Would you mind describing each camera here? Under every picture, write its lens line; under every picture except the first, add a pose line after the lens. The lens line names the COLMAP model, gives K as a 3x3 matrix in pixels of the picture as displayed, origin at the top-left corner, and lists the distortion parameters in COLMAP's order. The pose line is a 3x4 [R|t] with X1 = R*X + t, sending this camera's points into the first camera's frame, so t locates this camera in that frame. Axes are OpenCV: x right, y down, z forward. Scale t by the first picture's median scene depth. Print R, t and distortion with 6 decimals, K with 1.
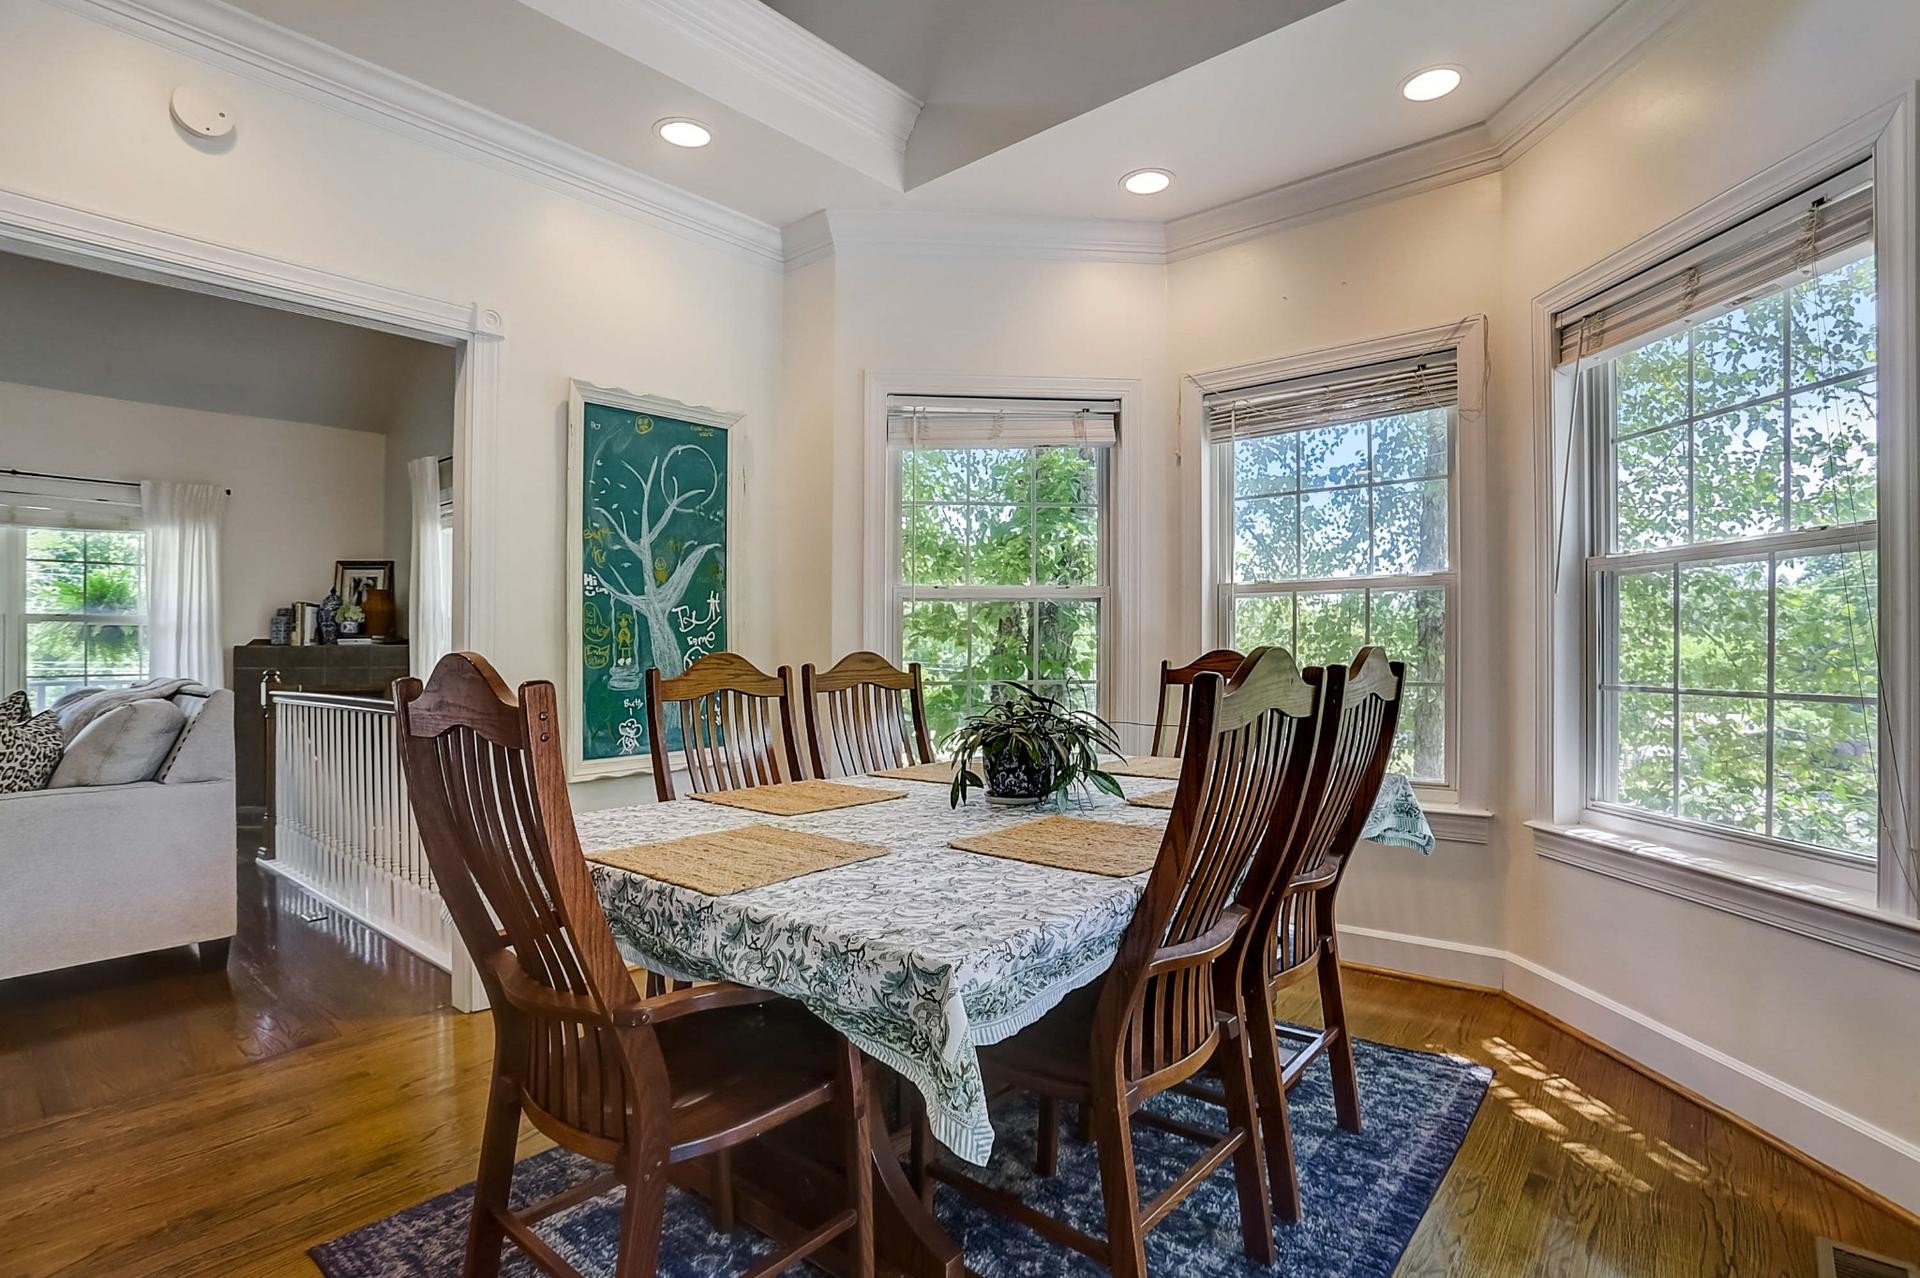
lens RADIAL K [[933.5, 0, 965.0], [0, 933.5, 639.3], [0, 0, 1]] dist [-0.061188, 0.019261]
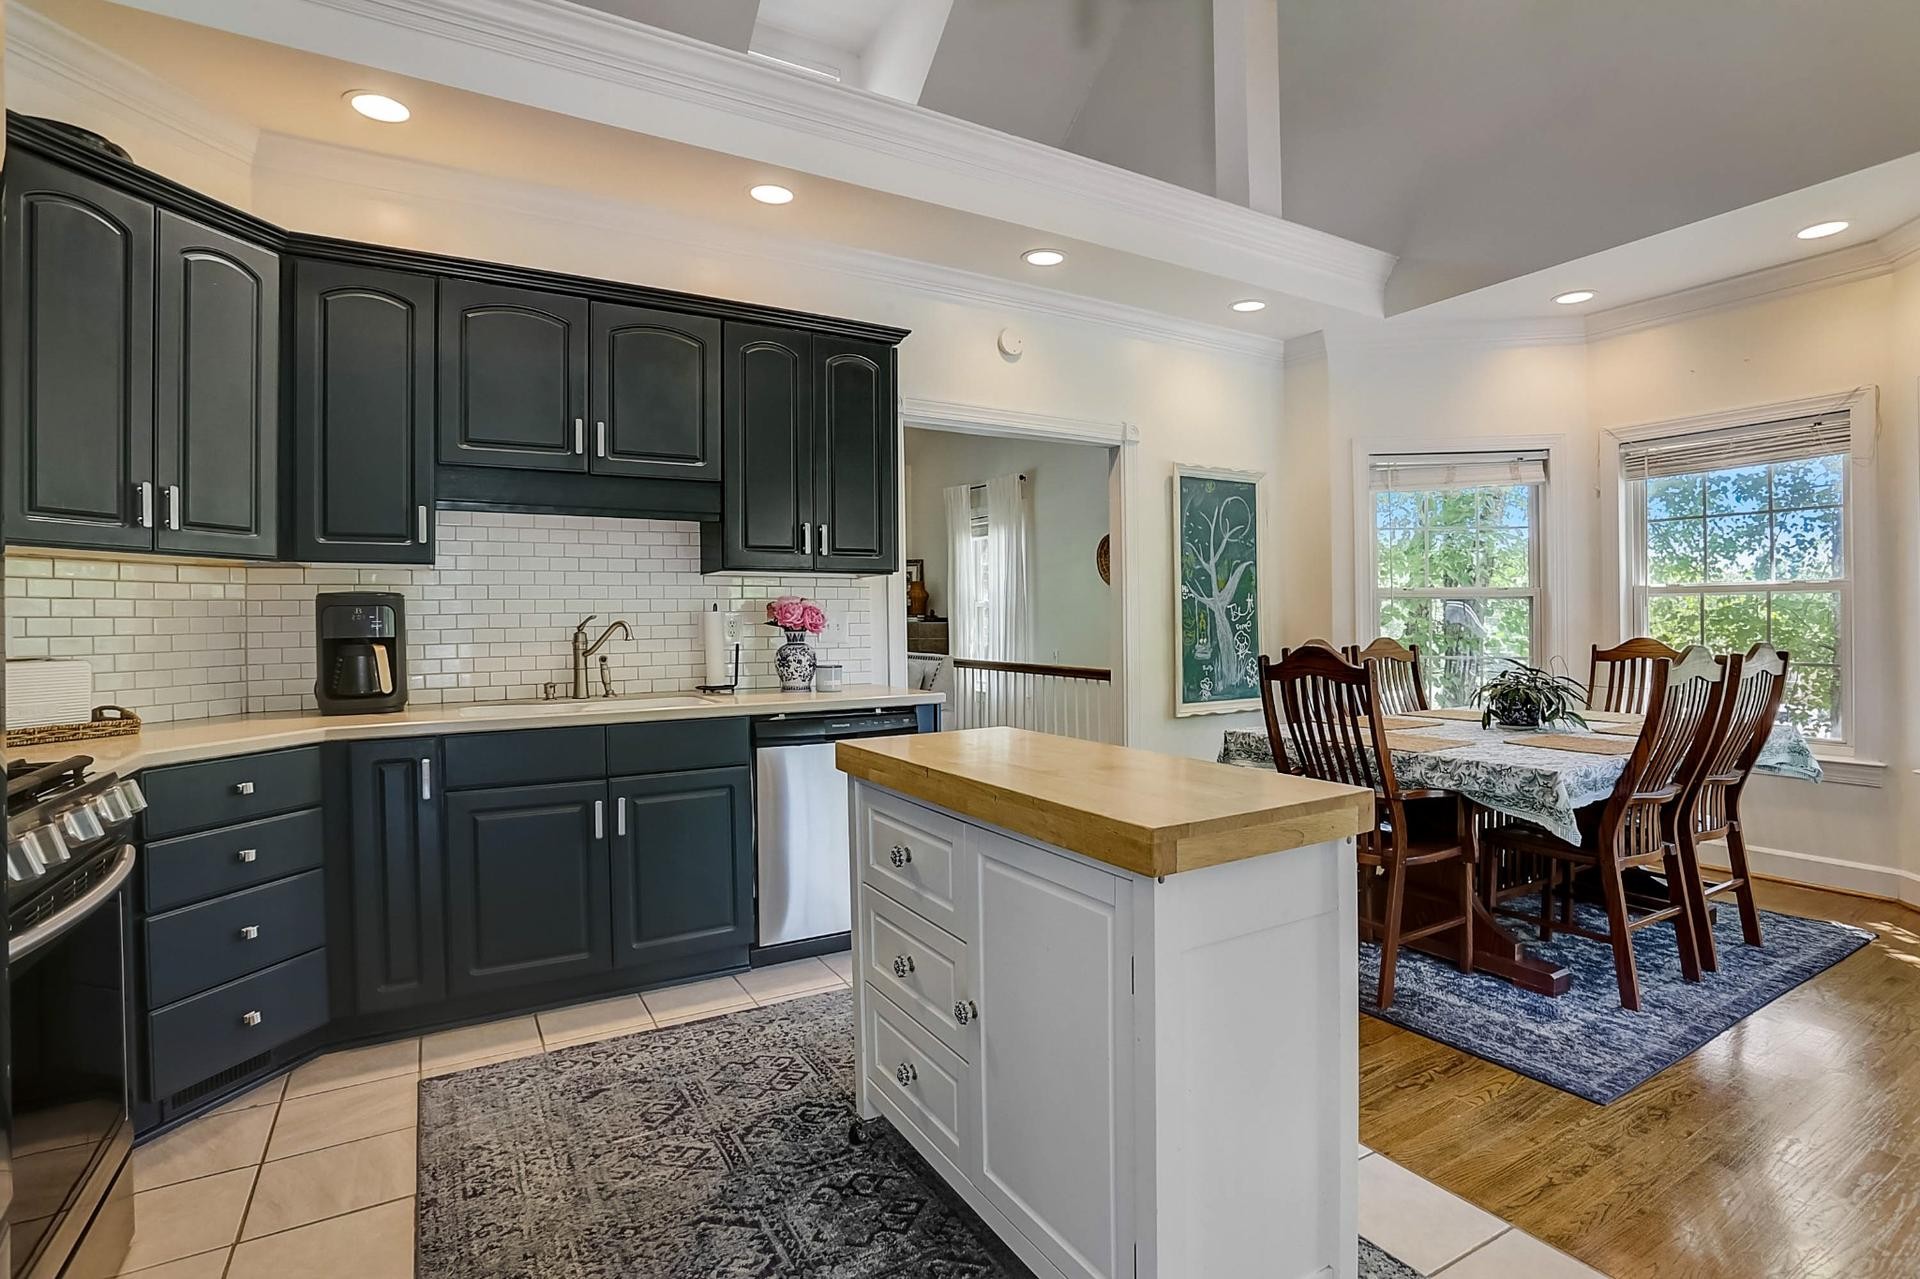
lens RADIAL K [[933.5, 0, 967.9], [0, 933.5, 581.2], [0, 0, 1]] dist [-0.061188, 0.019261]
pose [[0.943889, -0.005840, -0.330211, -0.248069], [-0.003504, 0.999610, -0.027694, -0.034556], [0.330244, 0.027297, 0.943501, -0.665958]]
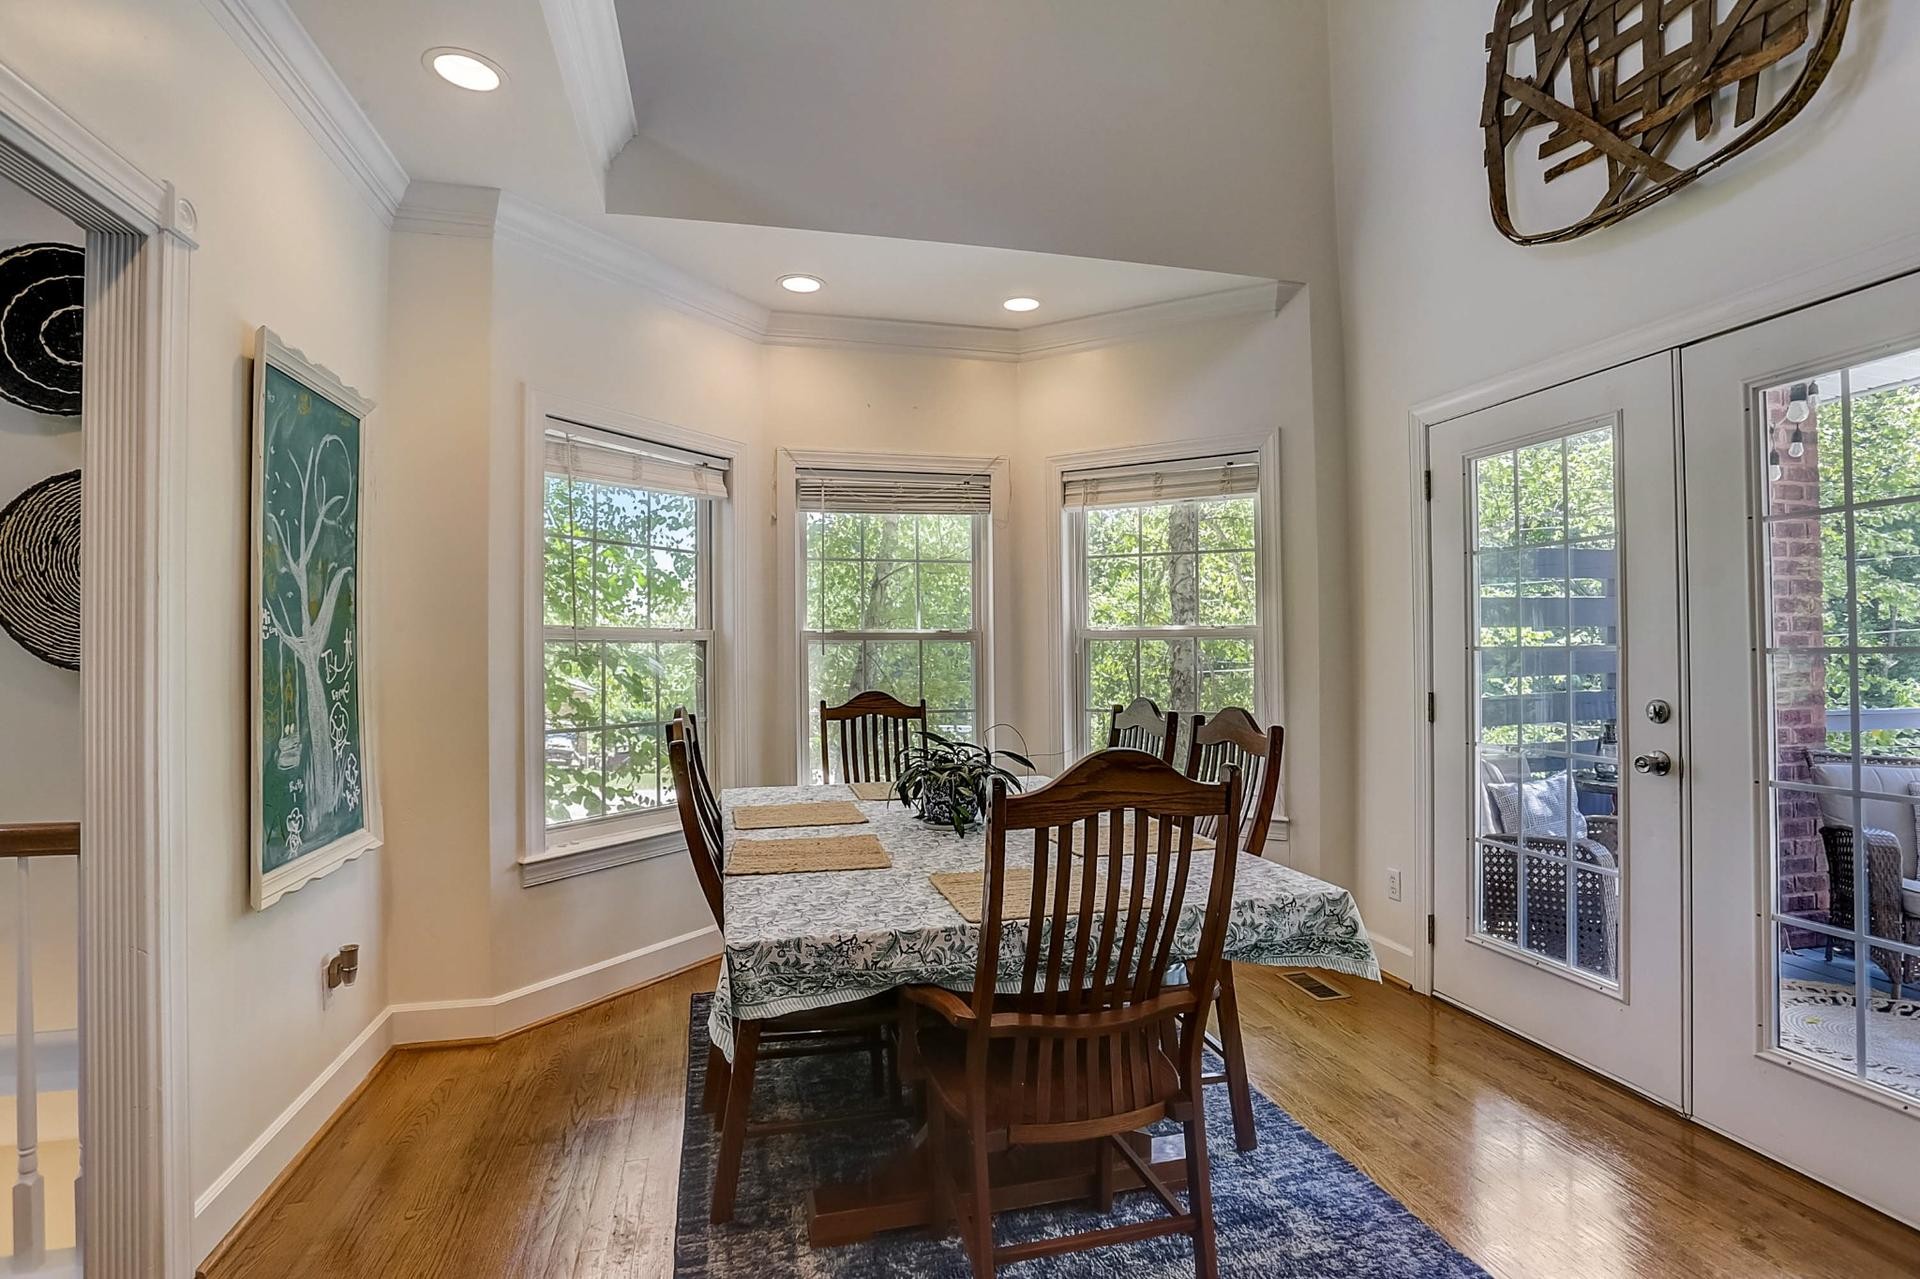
lens RADIAL K [[933.5, 0, 967.0], [0, 933.5, 623.8], [0, 0, 1]] dist [-0.061188, 0.019261]
pose [[0.587561, 0.027402, 0.808716, -0.697312], [-0.009699, 0.999593, -0.026823, -0.048814], [-0.809122, 0.007917, 0.587587, 0.177675]]
